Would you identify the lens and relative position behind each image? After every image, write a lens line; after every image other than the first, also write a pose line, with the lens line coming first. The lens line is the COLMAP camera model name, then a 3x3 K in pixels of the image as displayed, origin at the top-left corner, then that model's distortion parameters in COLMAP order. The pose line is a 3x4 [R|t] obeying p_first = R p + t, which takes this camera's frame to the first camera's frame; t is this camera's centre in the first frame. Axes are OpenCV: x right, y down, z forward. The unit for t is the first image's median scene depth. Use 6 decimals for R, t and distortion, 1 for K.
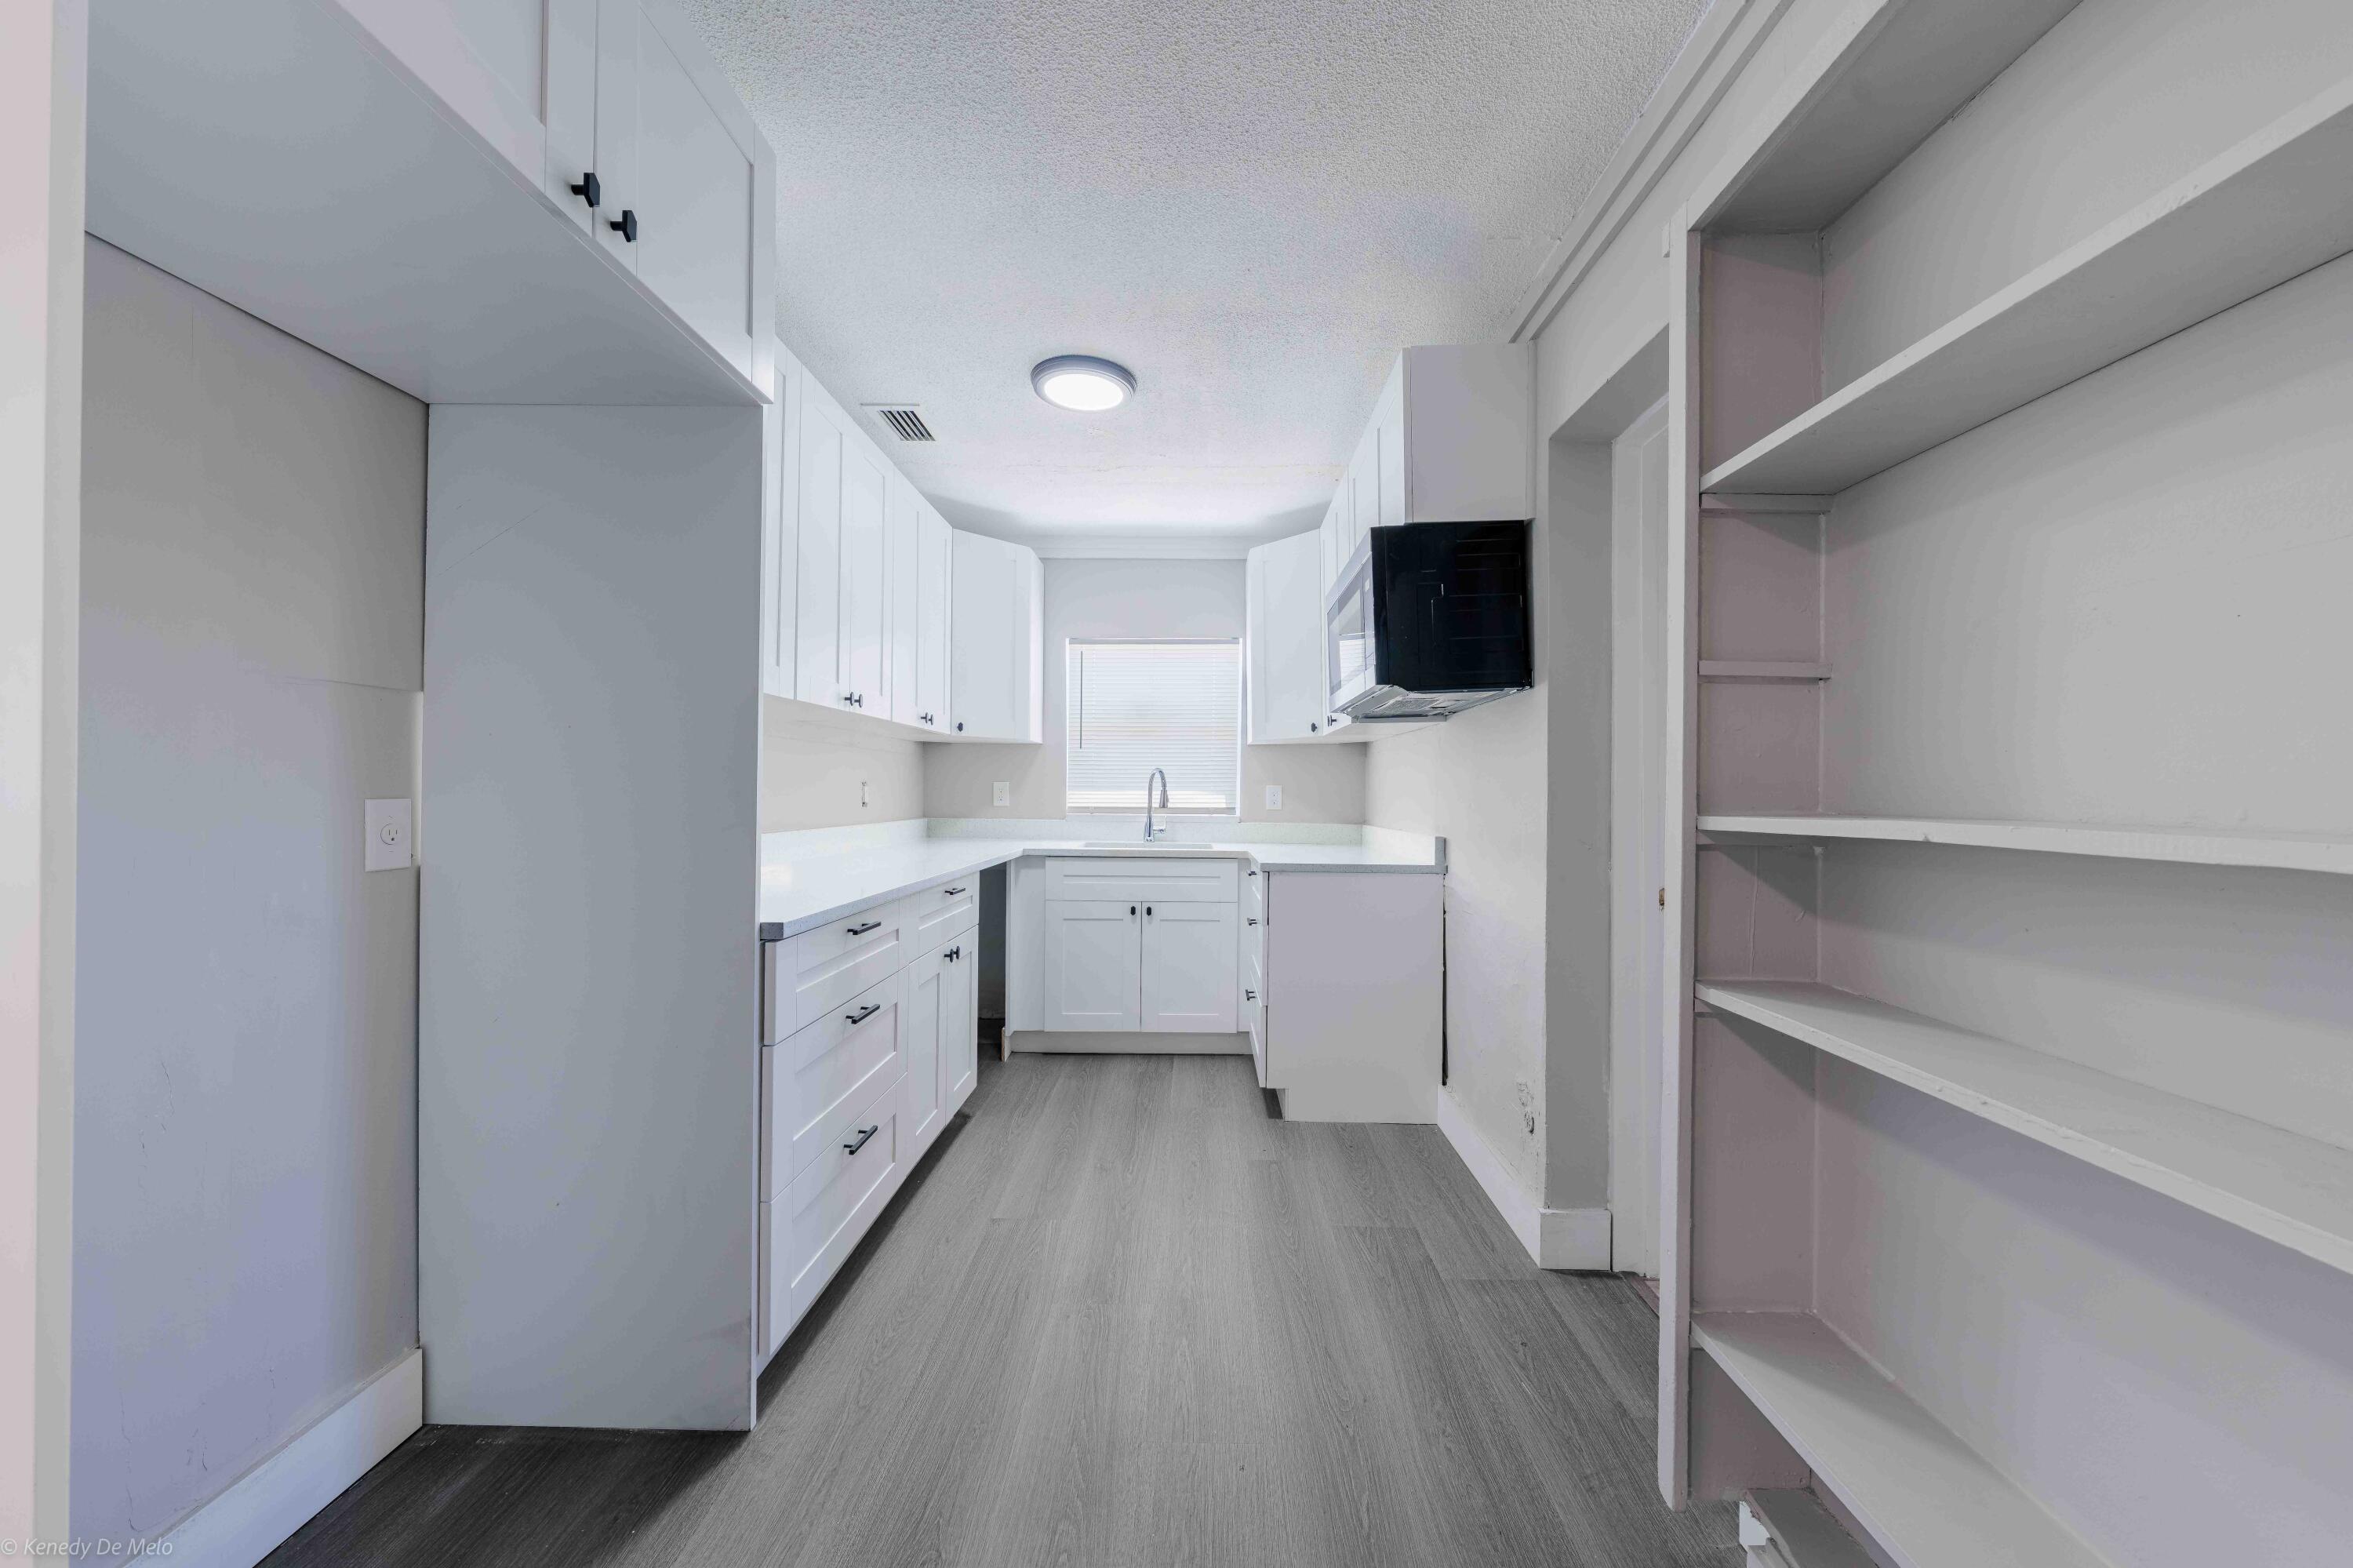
lens RADIAL K [[799.4, 0, 1198.0], [0, 799.4, 783.7], [0, 0, 1]] dist [-0.001895, 0.000027]
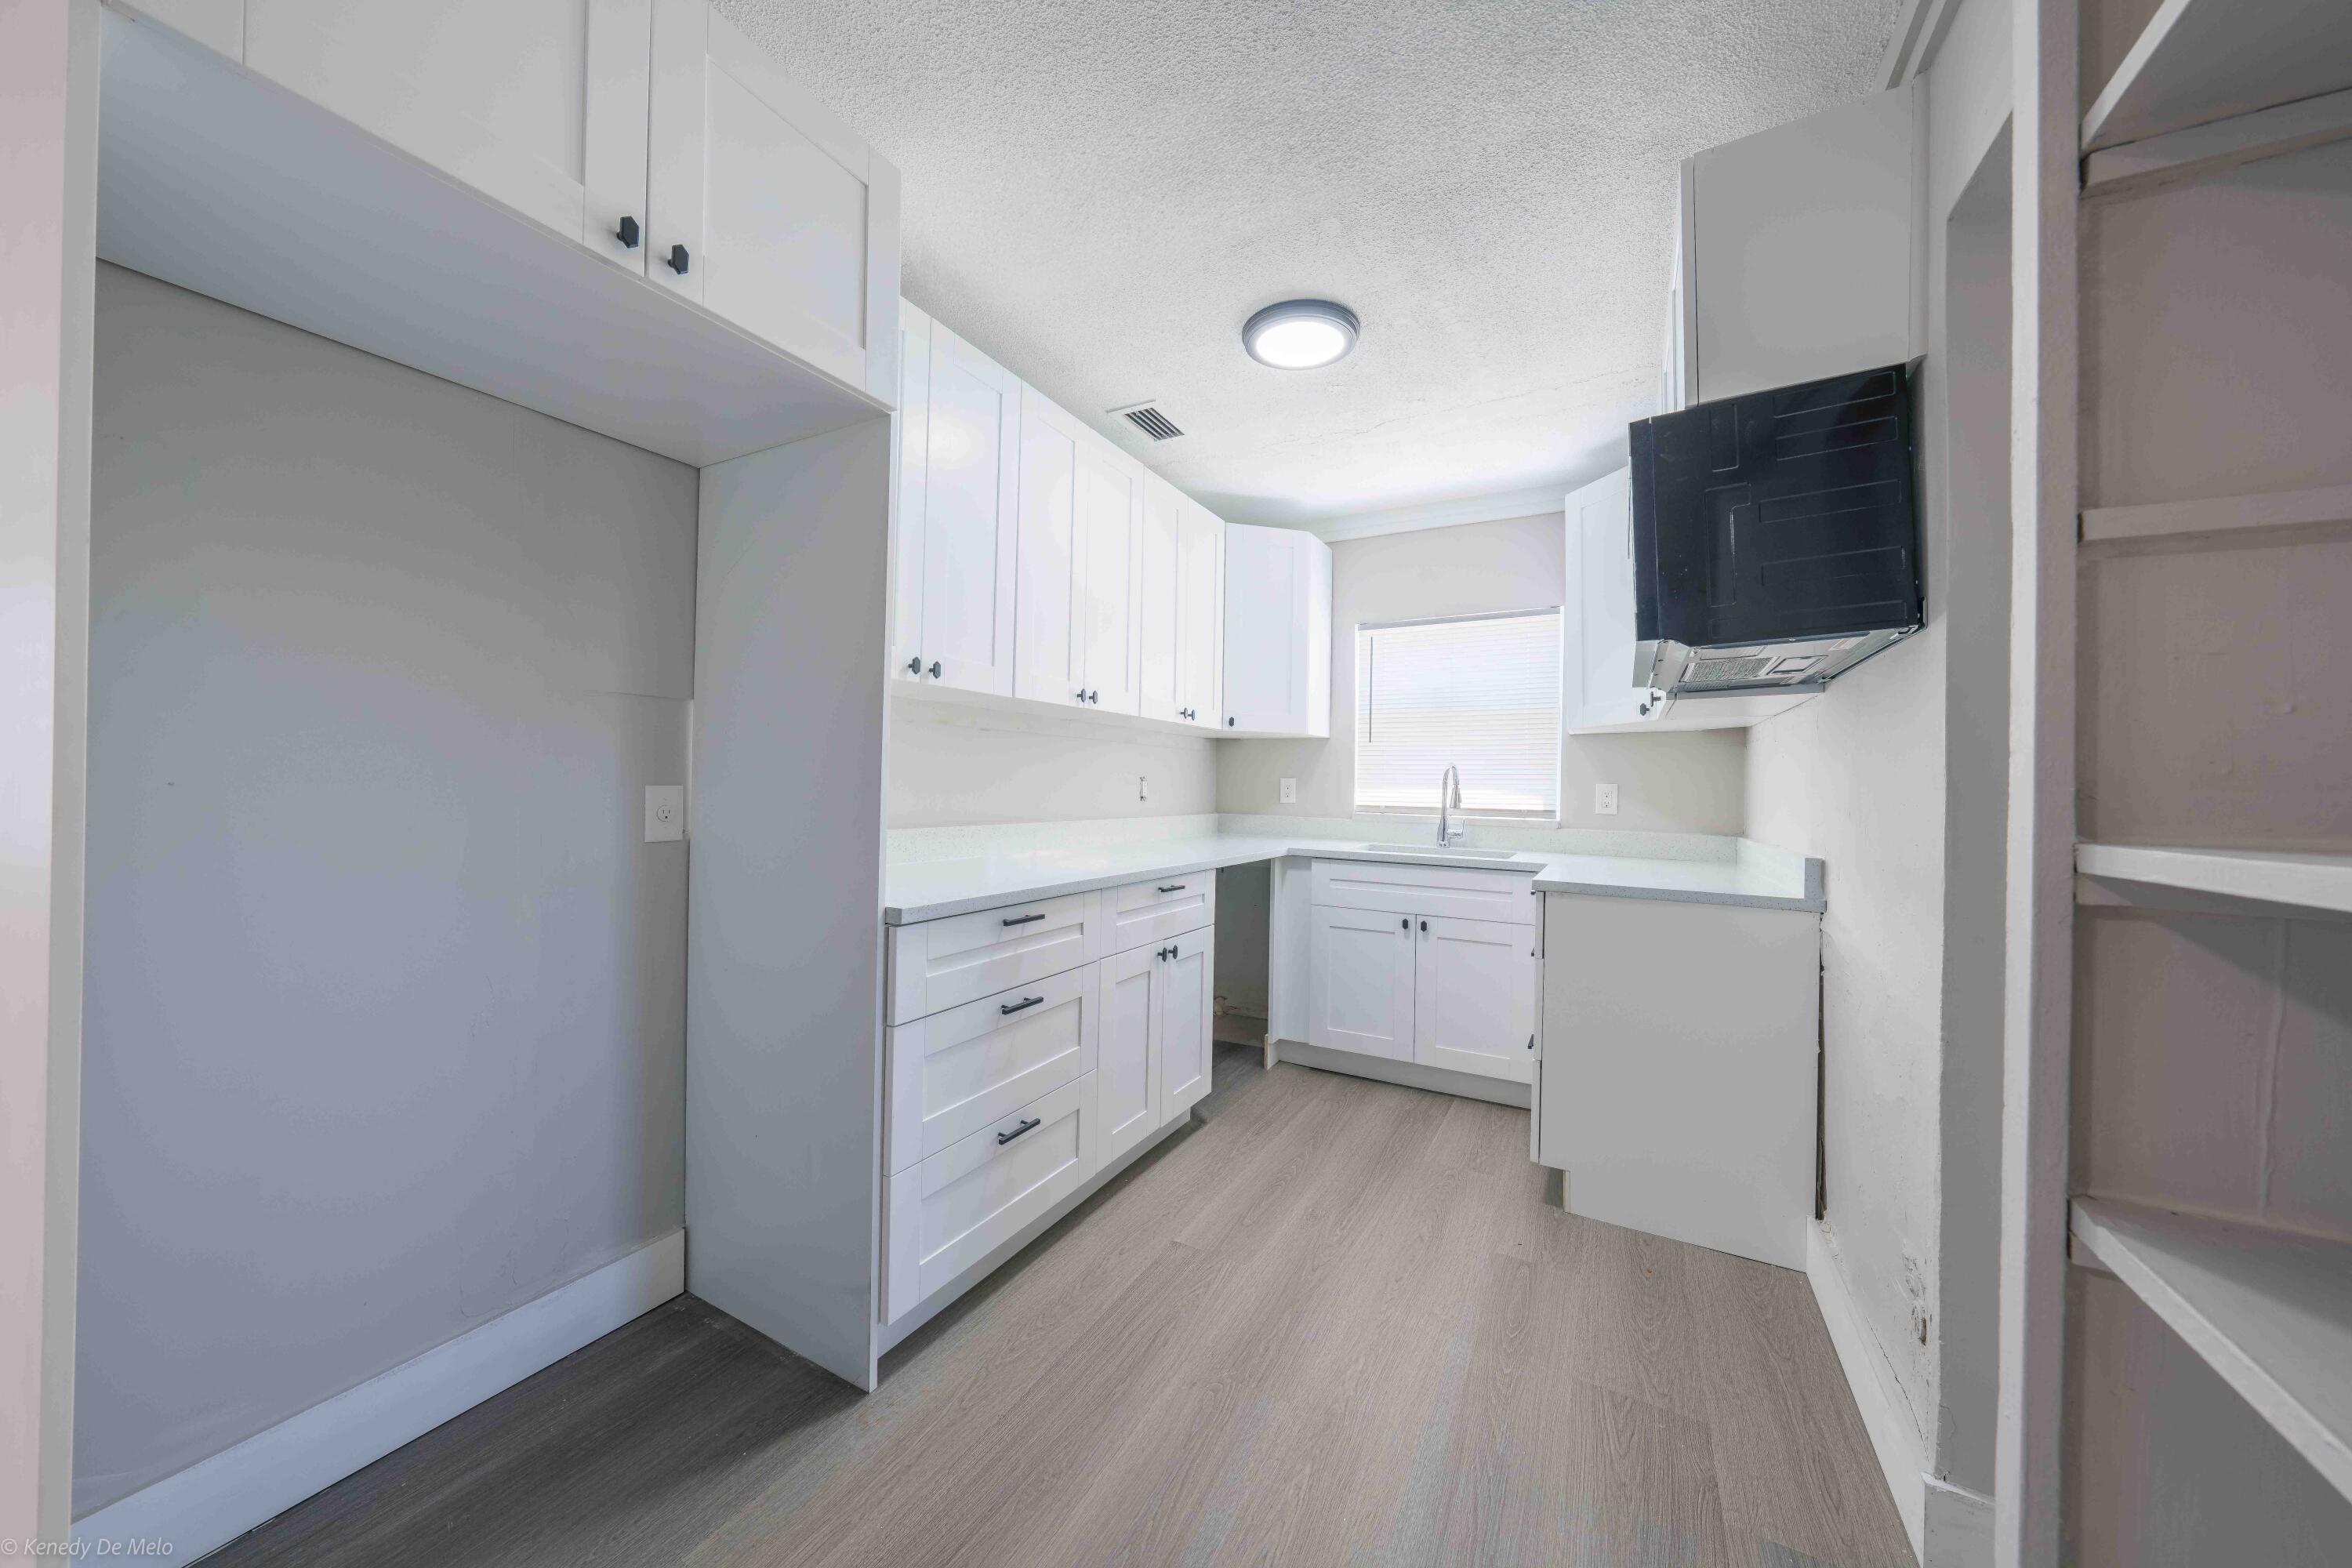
lens RADIAL K [[799.1, 0, 1192.6], [0, 799.1, 776.1], [0, 0, 1]] dist [-0.001895, 0.000027]
pose [[0.883000, 0.003437, -0.469360, 0.160164], [-0.007091, 0.999957, -0.006018, 0.003139], [0.469319, 0.008643, 0.882986, 0.142584]]
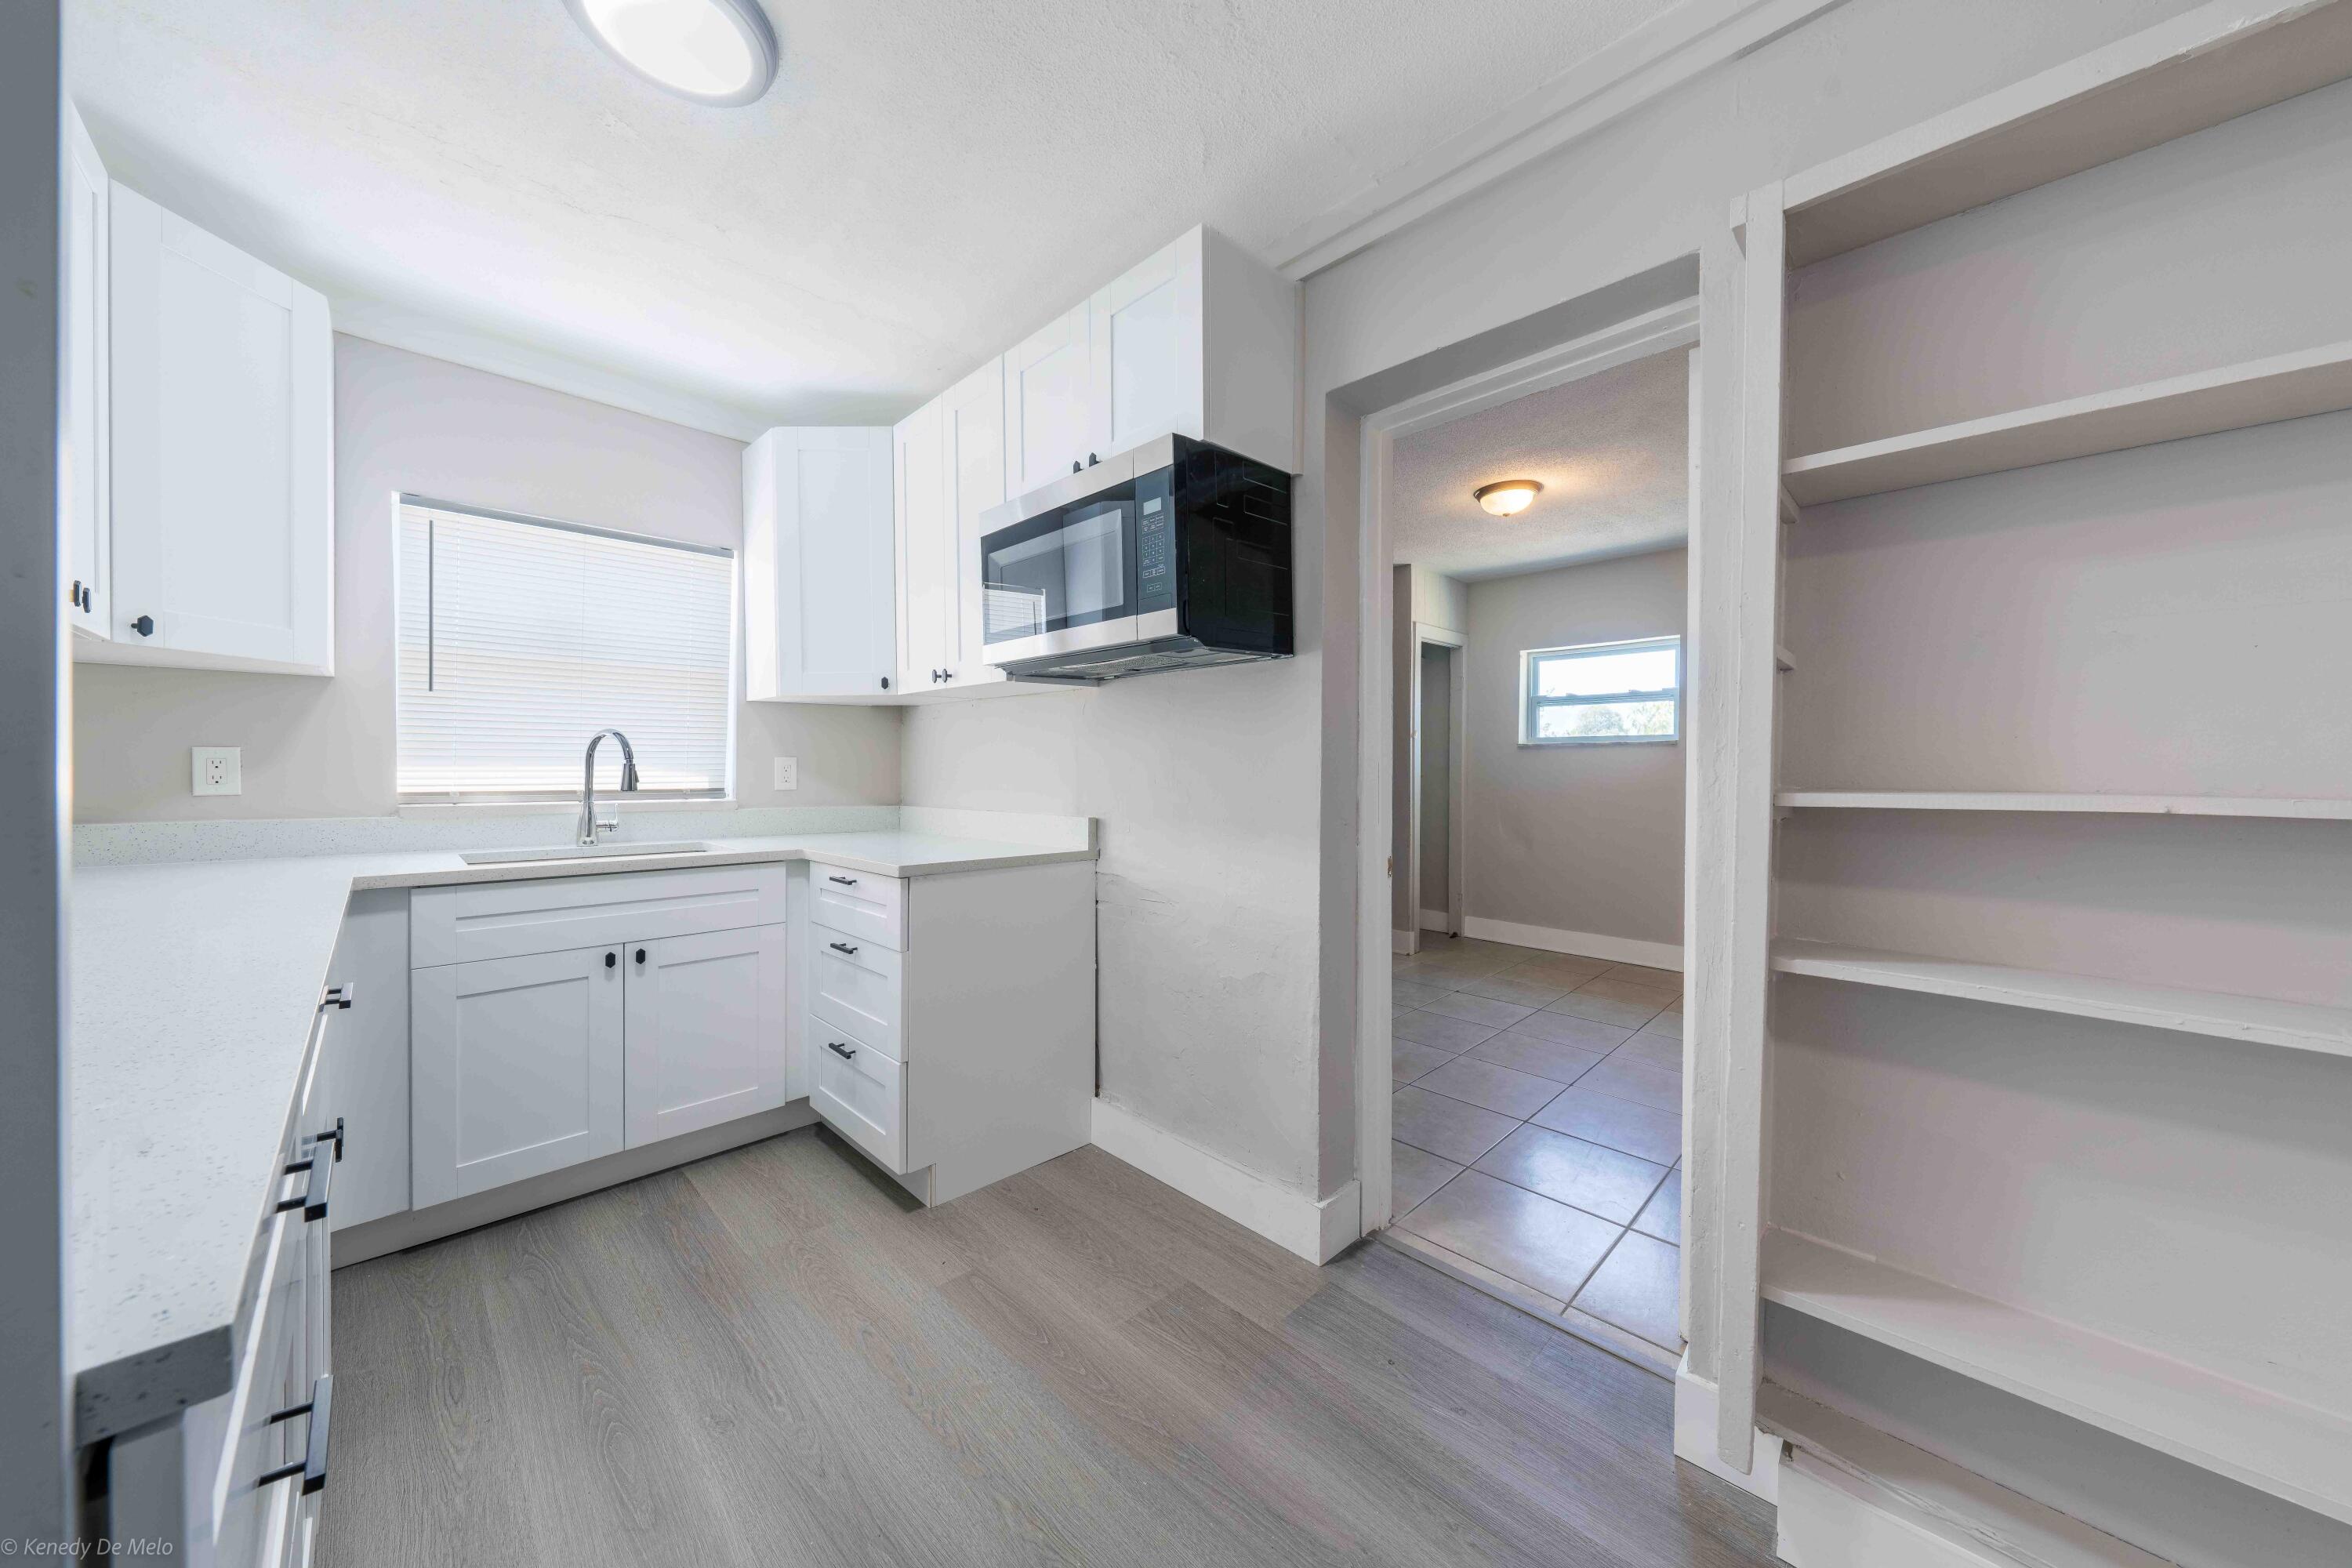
lens RADIAL K [[799.1, 0, 1175.0], [0, 799.1, 770.4], [0, 0, 1]] dist [-0.001895, 0.000027]
pose [[0.708272, -0.007238, 0.705903, -0.264876], [-0.006514, 0.999838, 0.016787, -0.000234], [-0.705910, -0.016488, 0.708110, 0.335670]]
